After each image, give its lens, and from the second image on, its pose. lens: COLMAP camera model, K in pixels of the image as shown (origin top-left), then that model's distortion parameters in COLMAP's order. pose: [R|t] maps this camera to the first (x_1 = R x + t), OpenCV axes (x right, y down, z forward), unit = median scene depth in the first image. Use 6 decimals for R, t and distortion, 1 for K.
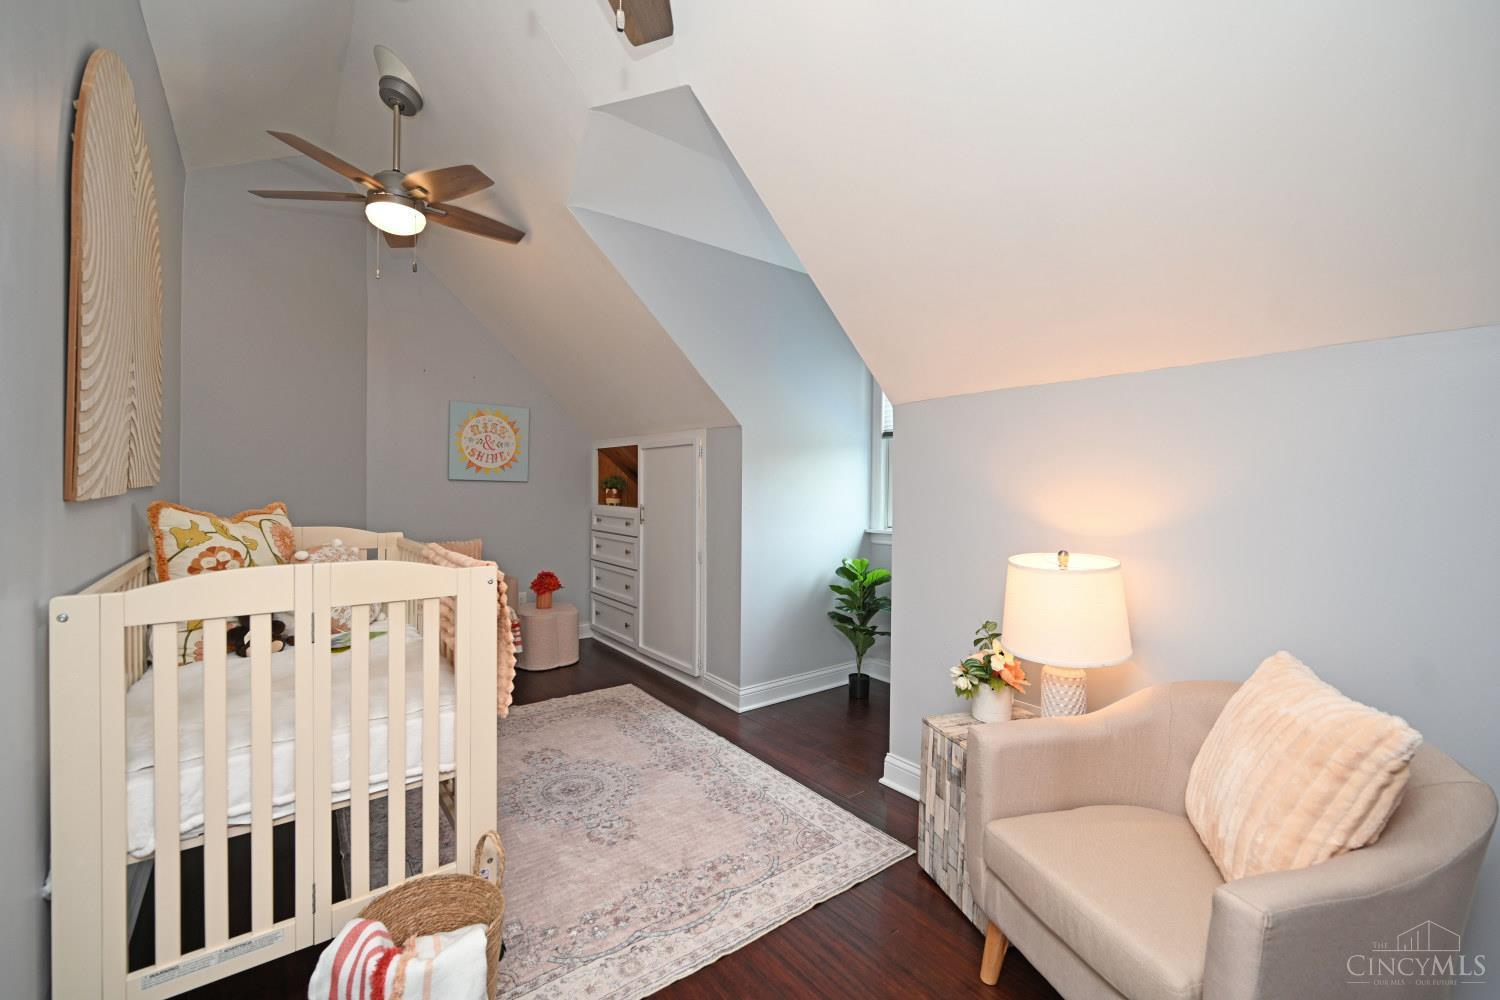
lens RADIAL K [[625.6, 0, 746.9], [0, 625.6, 495.0], [0, 0, 1]] dist [0.003719, 0.000258]
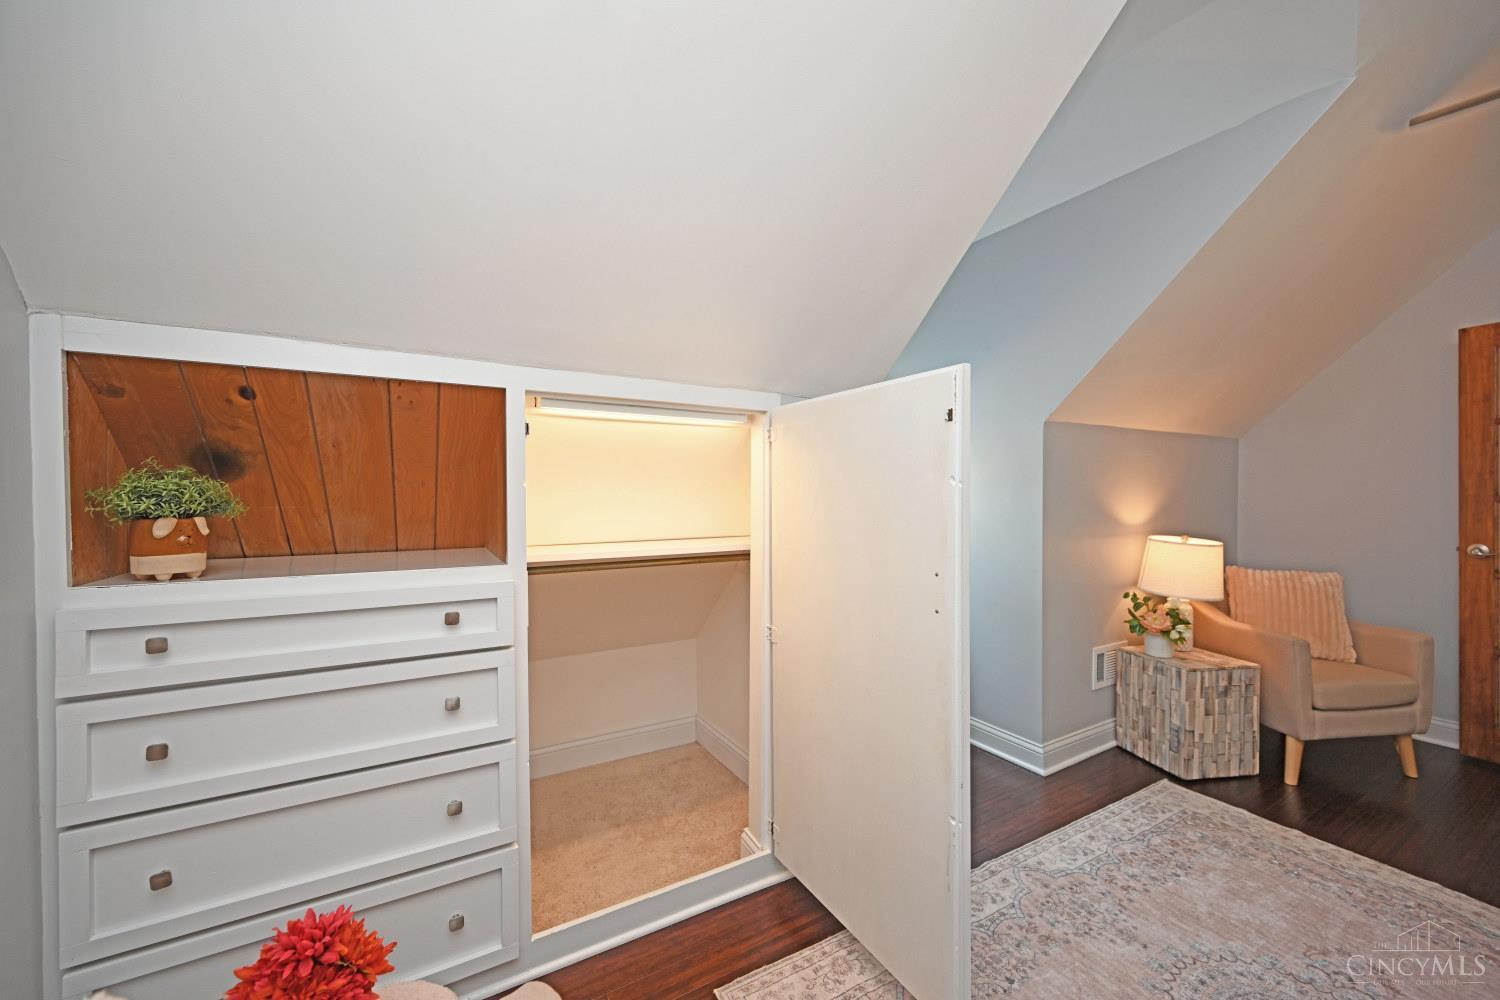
lens RADIAL K [[588.3, 0, 748.4], [0, 588.3, 495.2], [0, 0, 1]] dist [-0.002958, -0.000714]
pose [[0.115886, -0.023429, 0.992986, -1.096697], [0.012695, 0.999675, 0.022105, -0.055651], [-0.993181, 0.010044, 0.116146, 1.841486]]
